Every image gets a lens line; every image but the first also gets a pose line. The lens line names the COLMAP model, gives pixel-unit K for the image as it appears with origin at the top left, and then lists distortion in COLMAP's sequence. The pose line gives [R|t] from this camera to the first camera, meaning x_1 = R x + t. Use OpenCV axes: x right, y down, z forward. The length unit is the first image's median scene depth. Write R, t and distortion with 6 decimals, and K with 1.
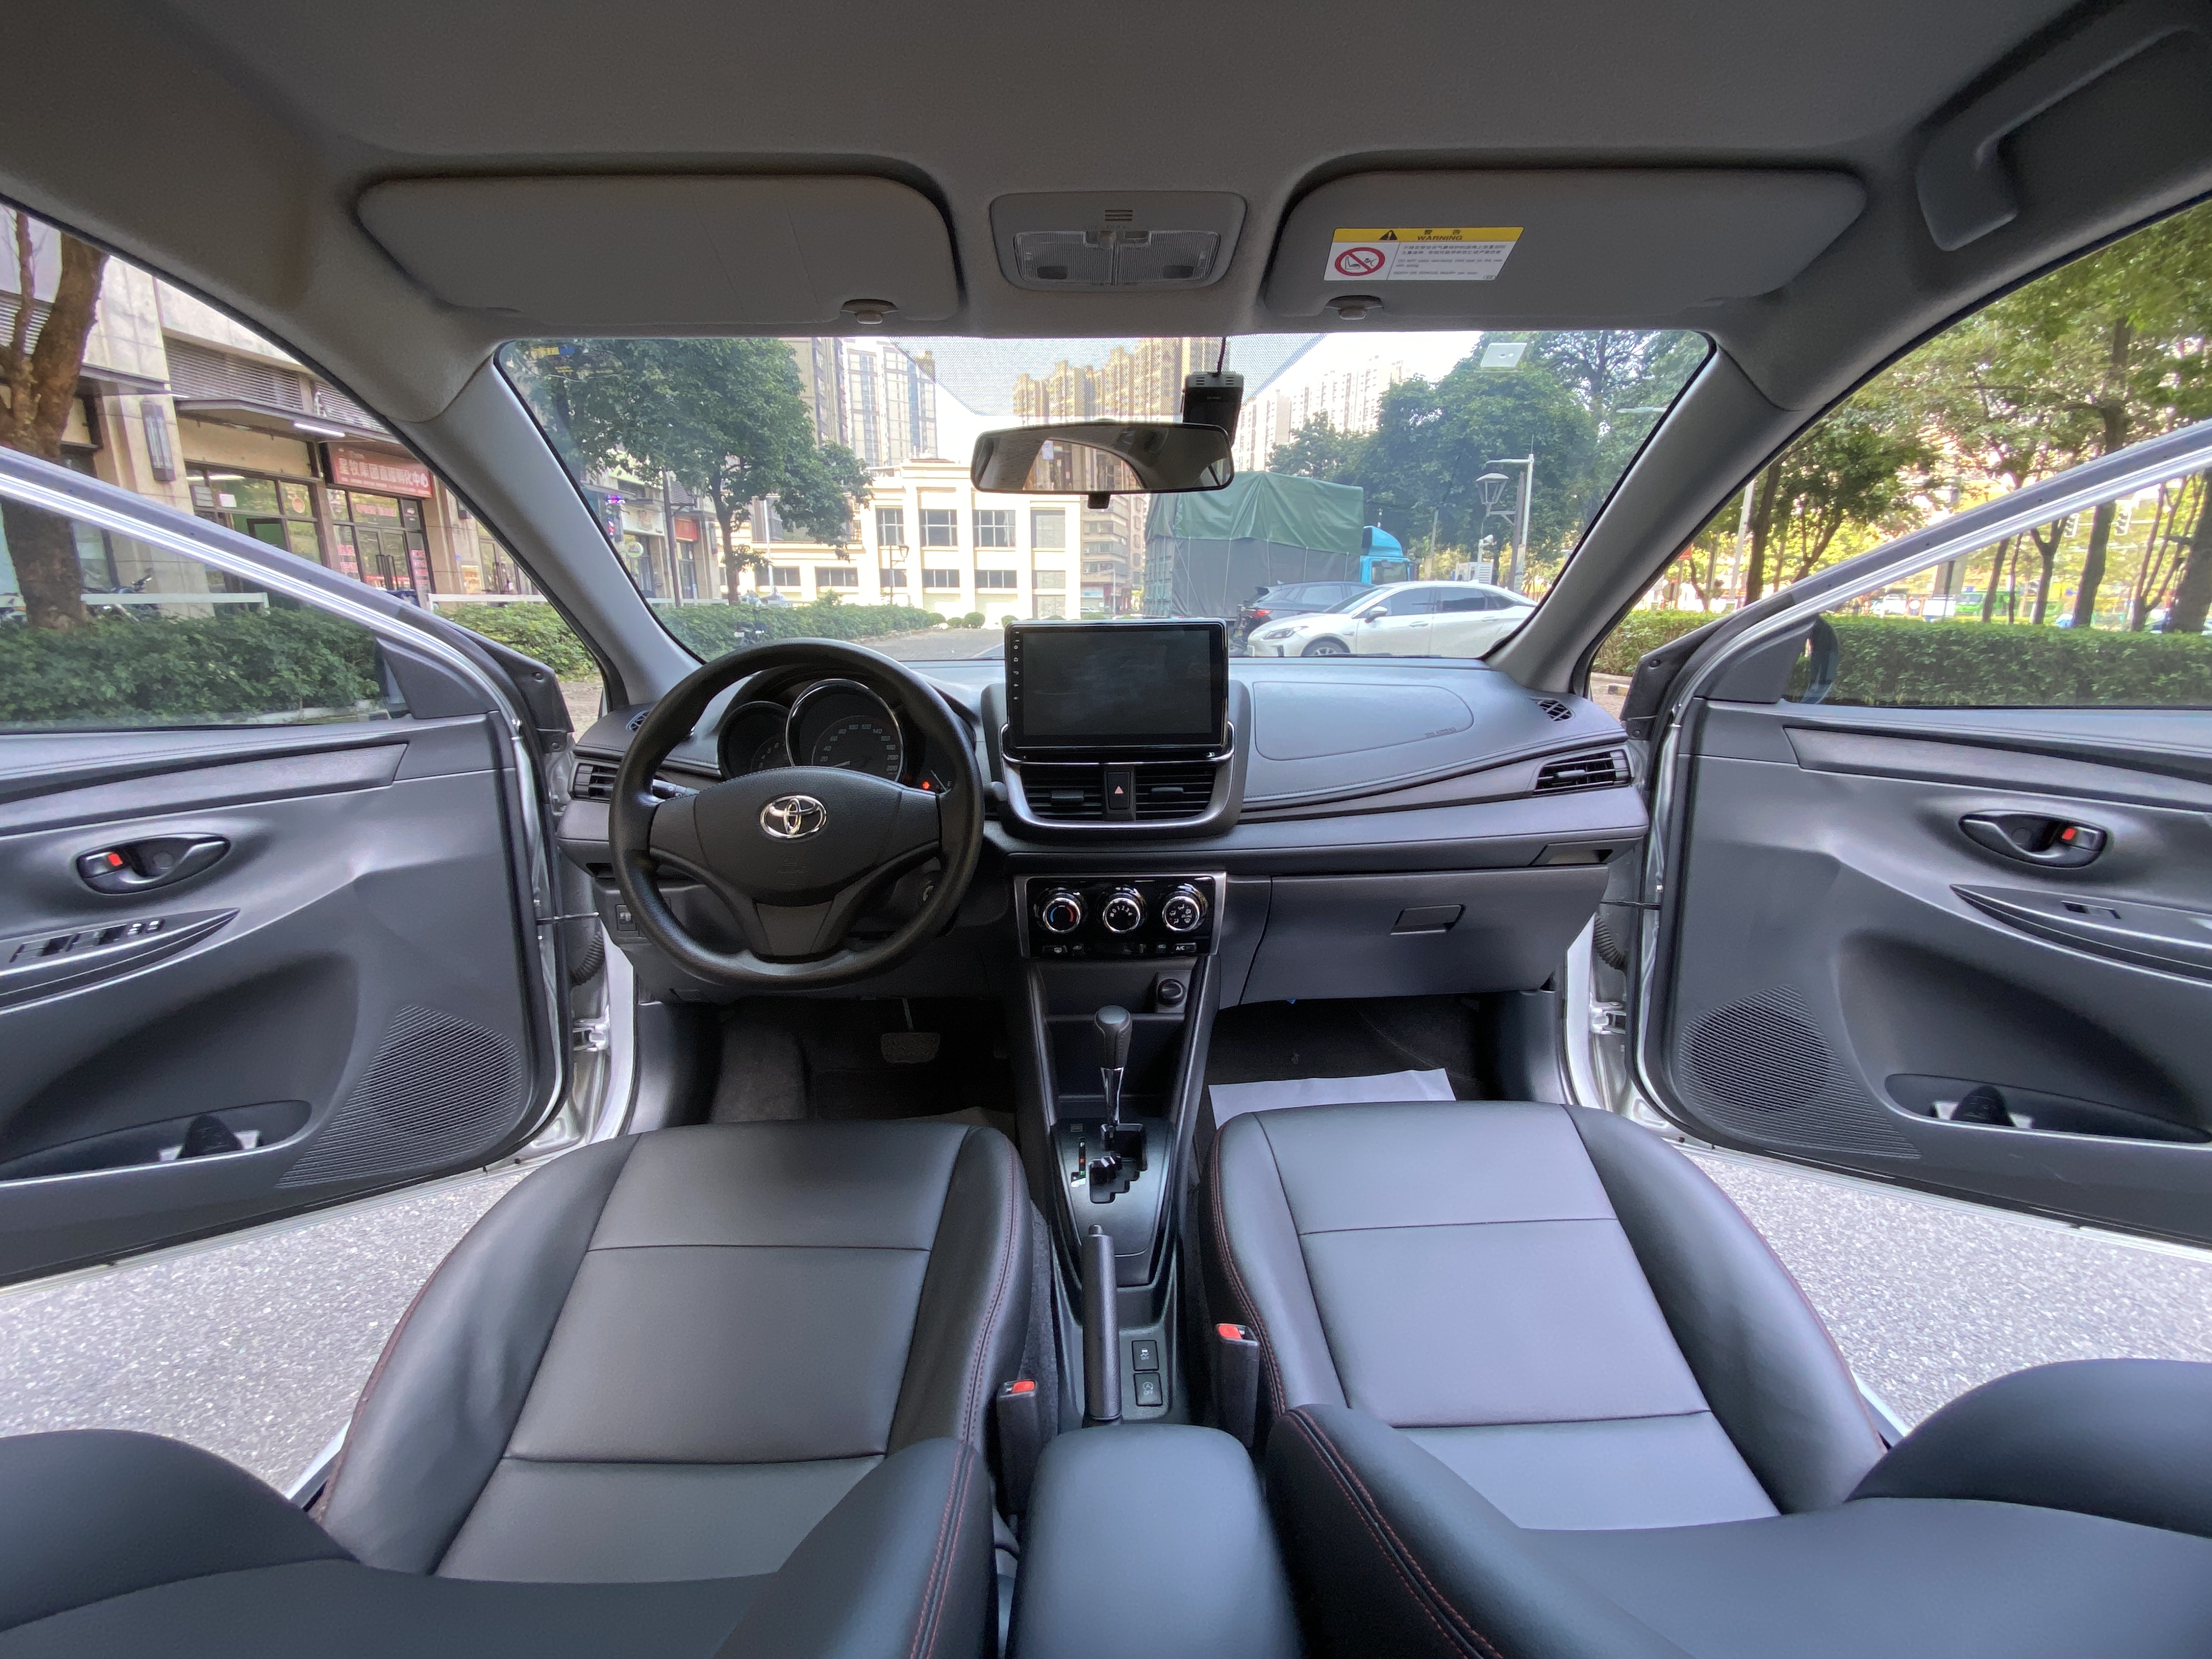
lens RADIAL K [[887.4, 0, 1095.1], [0, 887.4, 859.2], [0, 0, 1]] dist [0.045894, -0.035373]
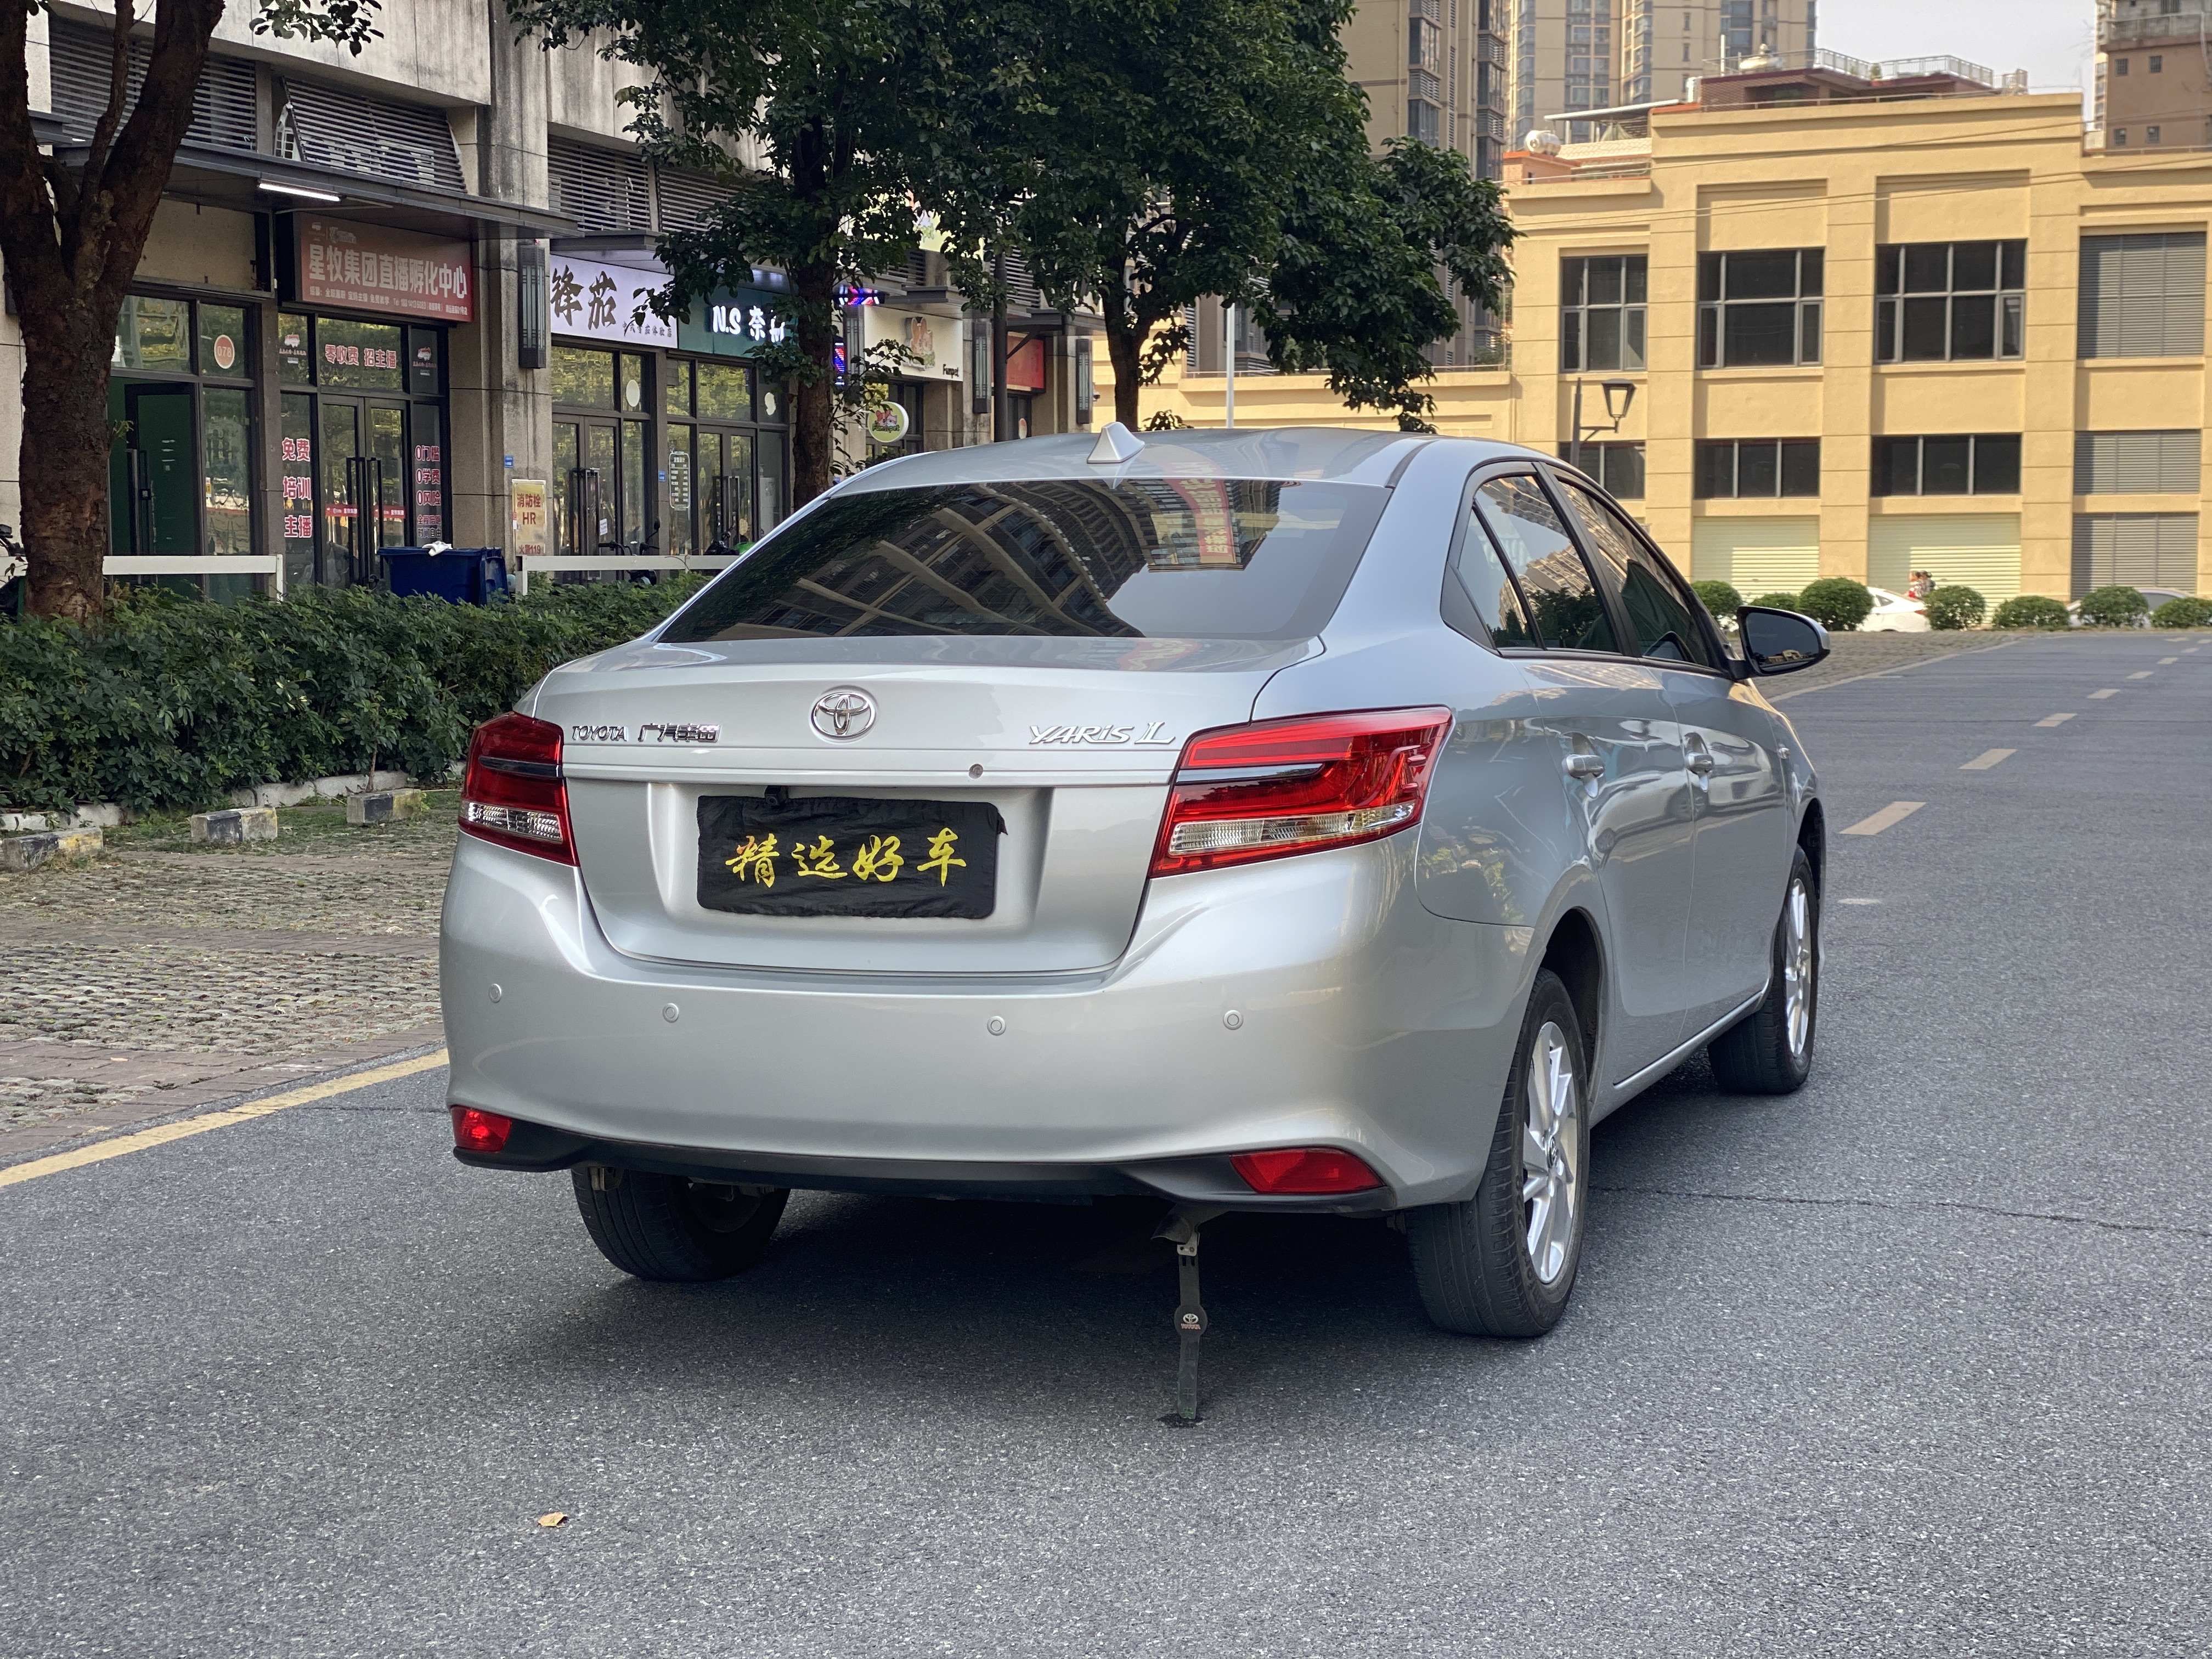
lens RADIAL K [[3265.1, 0, 1119.6], [0, 3265.1, 828.3], [0, 0, 1]] dist [0.188723, -0.444980]
pose [[0.933960, 0.025301, -0.356480, 0.094602], [-0.093020, 0.980319, -0.174132, 0.067178], [0.345059, 0.195792, 0.917932, -0.258563]]
